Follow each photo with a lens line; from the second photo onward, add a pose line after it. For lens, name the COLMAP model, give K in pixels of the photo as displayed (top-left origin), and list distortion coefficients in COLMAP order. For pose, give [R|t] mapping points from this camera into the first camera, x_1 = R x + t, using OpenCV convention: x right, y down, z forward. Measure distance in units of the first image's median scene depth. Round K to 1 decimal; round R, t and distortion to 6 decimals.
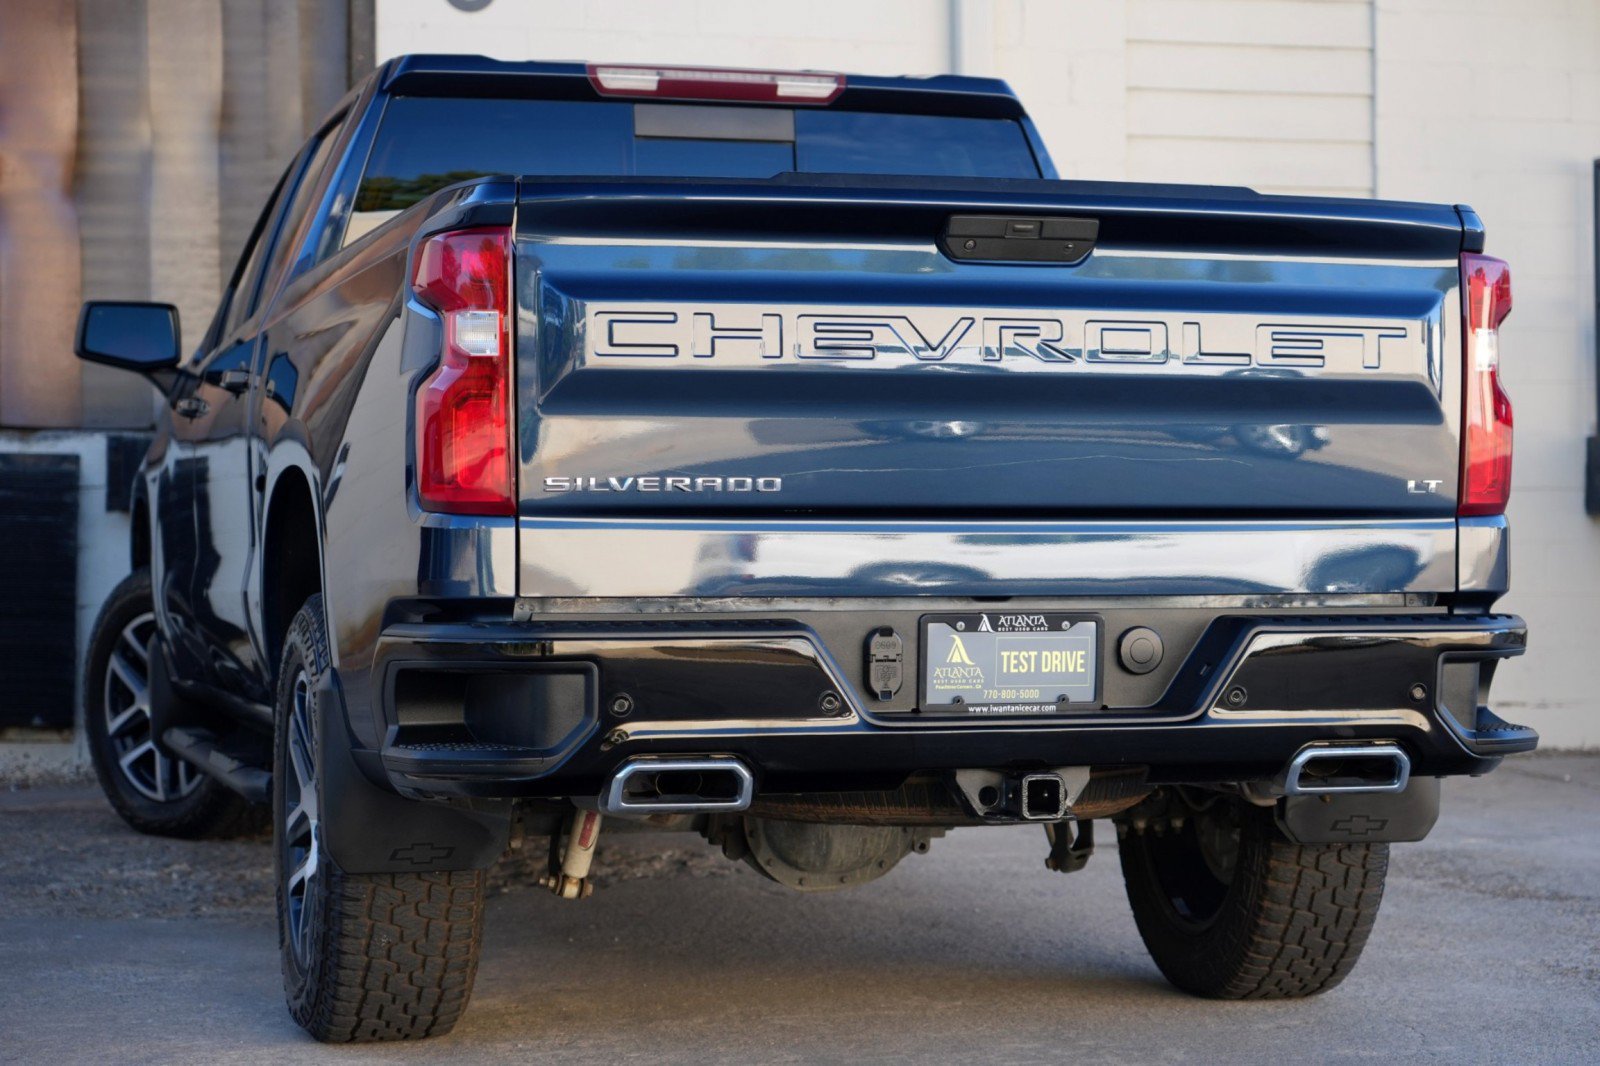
lens RADIAL K [[3141.6, 0, 884.7], [0, 3141.6, 567.7], [0, 0, 1]] dist [-0.022094, 0.248813]
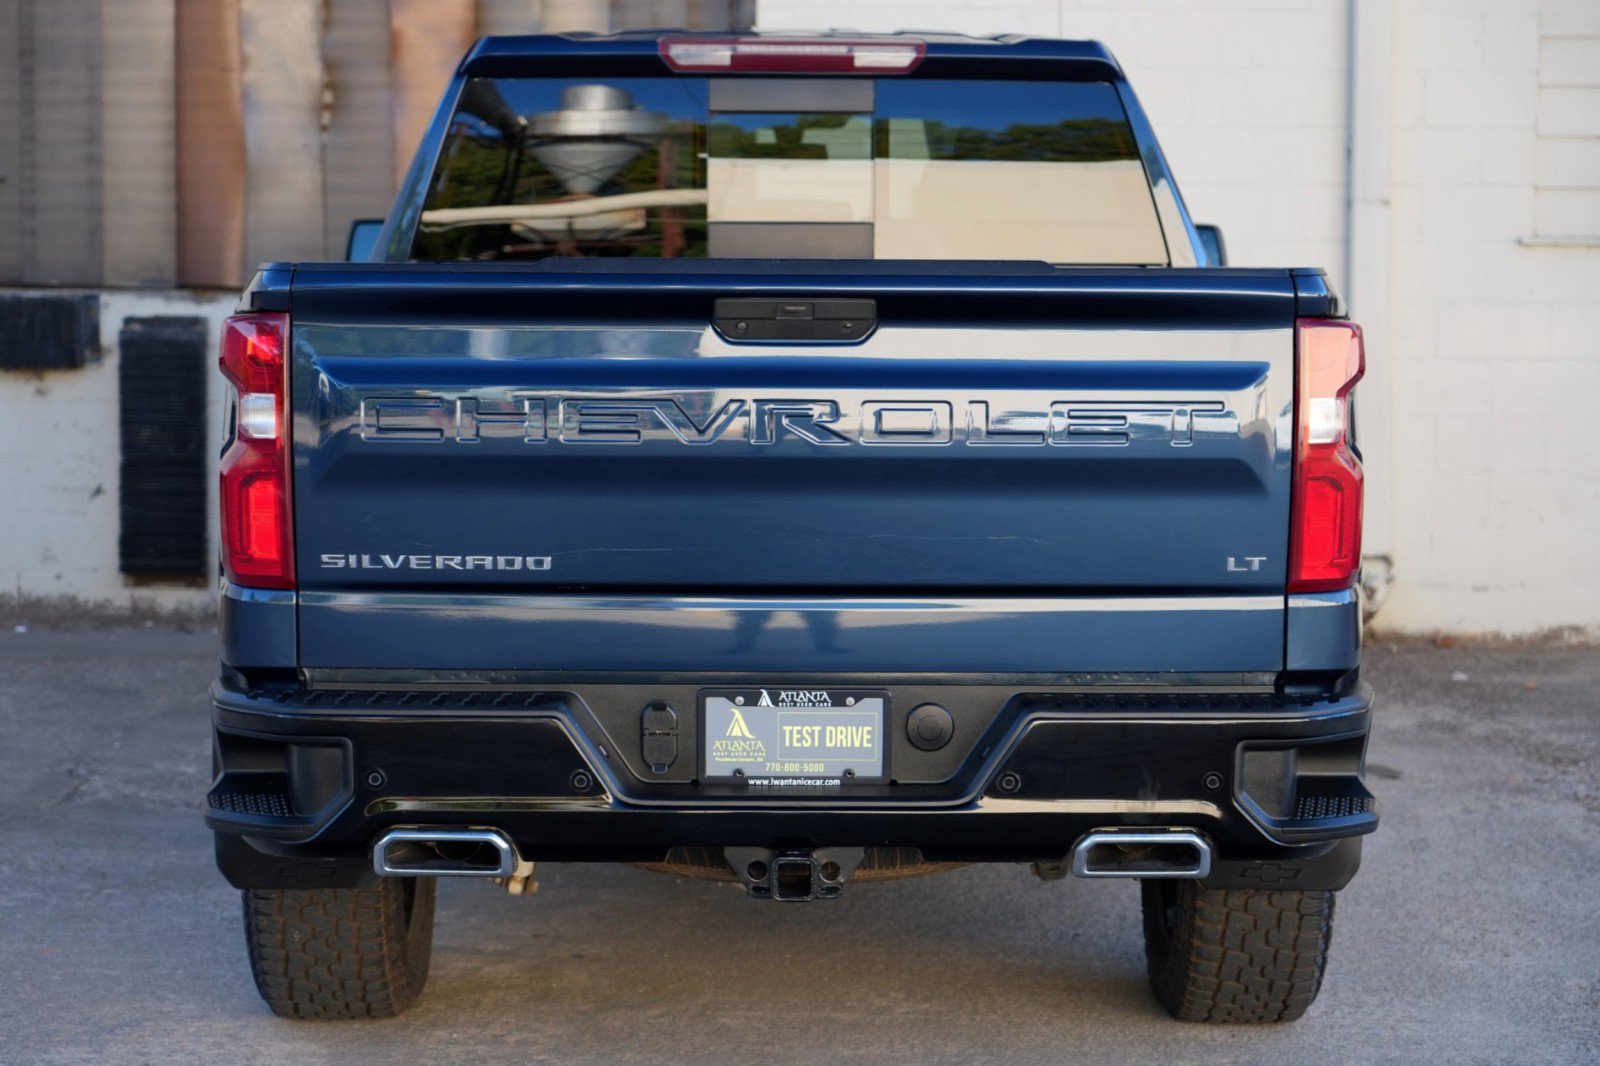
lens RADIAL K [[3141.6, 0, 884.7], [0, 3141.6, 567.7], [0, 0, 1]] dist [-0.022094, 0.248813]
pose [[0.965279, 0.035762, -0.258760, 0.323452], [-0.010996, 0.995269, 0.096533, -0.120022], [0.260988, -0.090336, 0.961106, 0.043011]]
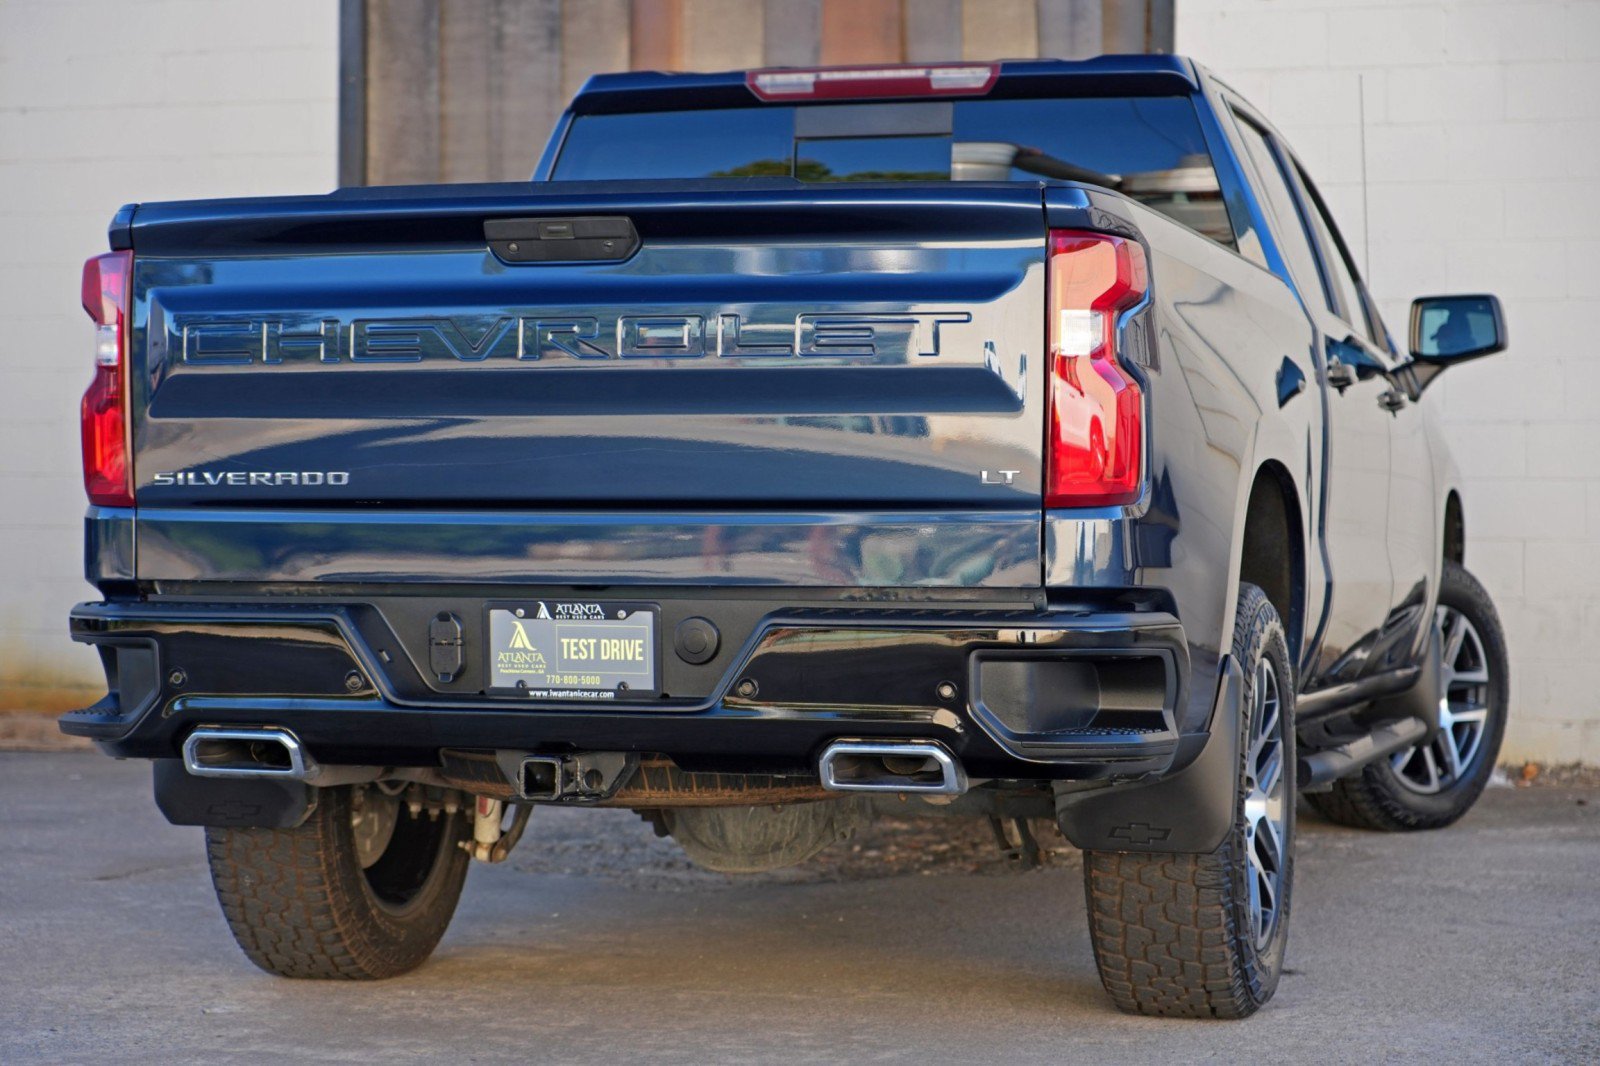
lens RADIAL K [[3249.4, 0, 882.0], [0, 3249.4, 533.3], [0, 0, 1]] dist [0.017085, 0.355457]
pose [[0.849998, 0.004301, -0.526768, 0.681631], [-0.008056, 0.999956, -0.004835, -0.003573], [0.526724, 0.008353, 0.849995, 0.143375]]
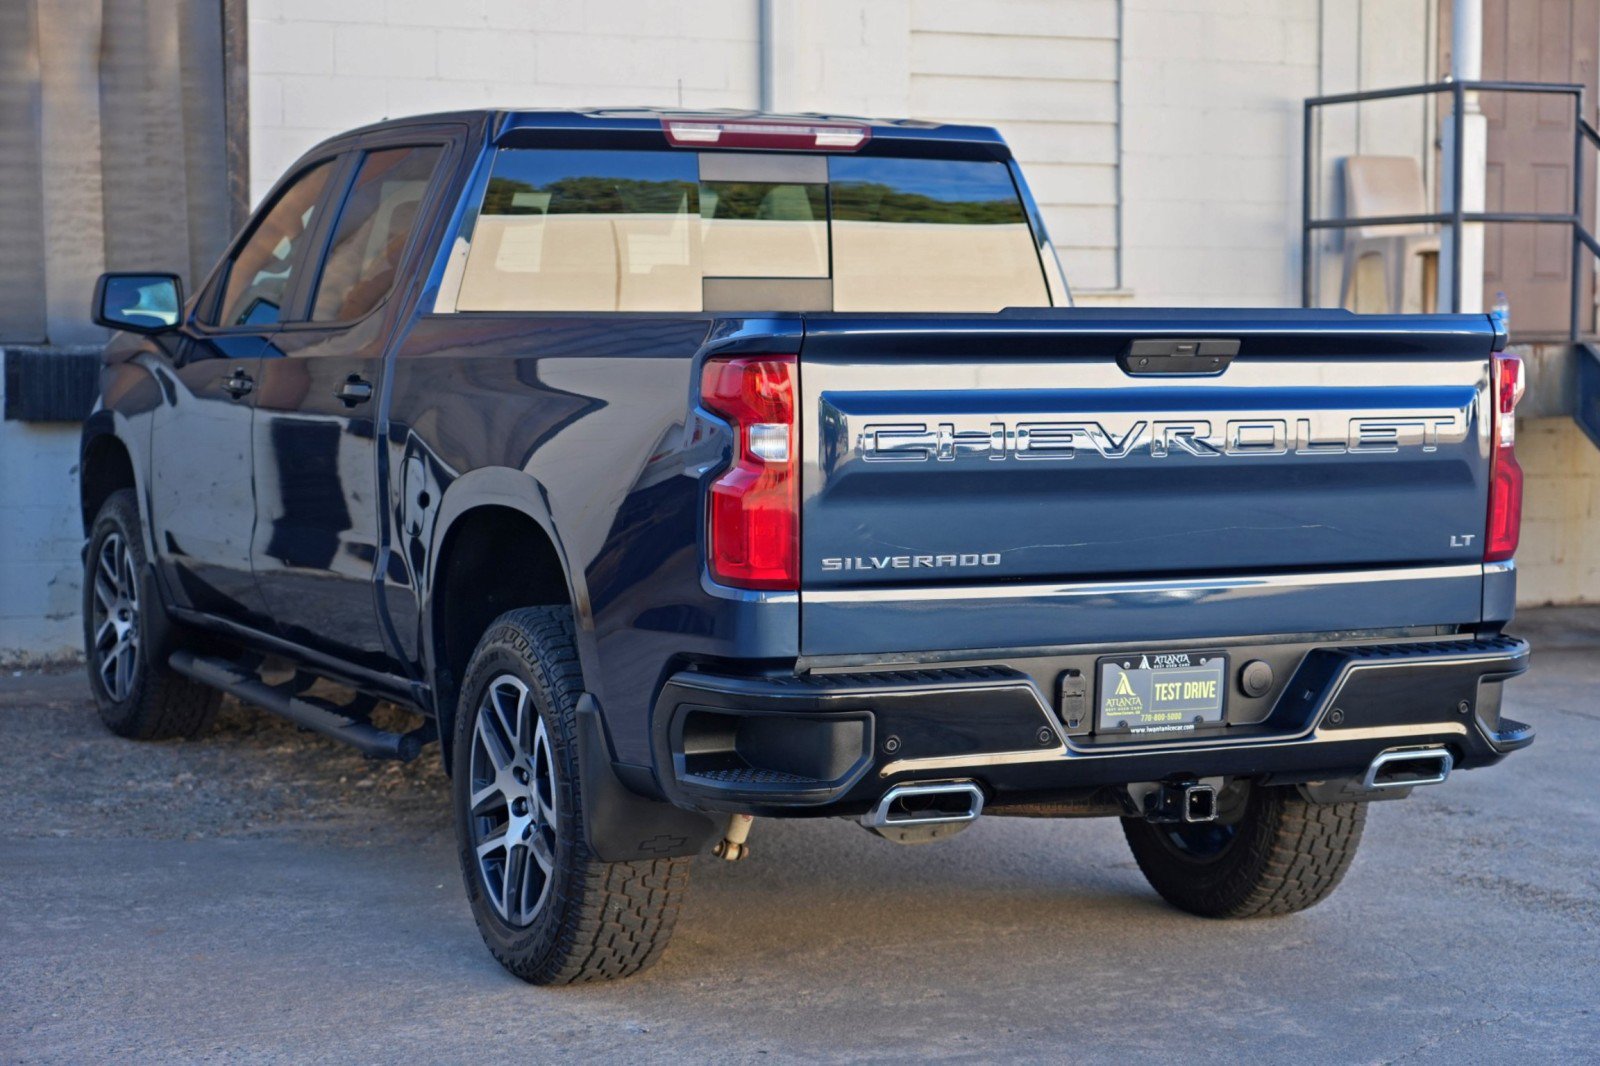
lens RADIAL K [[2990.5, 0, 868.5], [0, 2990.5, 580.2], [0, 0, 1]] dist [0.006056, 0.115678]
pose [[0.986630, -0.006963, 0.162828, -0.265725], [-0.006942, 0.996385, 0.084674, -0.113103], [-0.162829, -0.084672, 0.983014, -0.146972]]
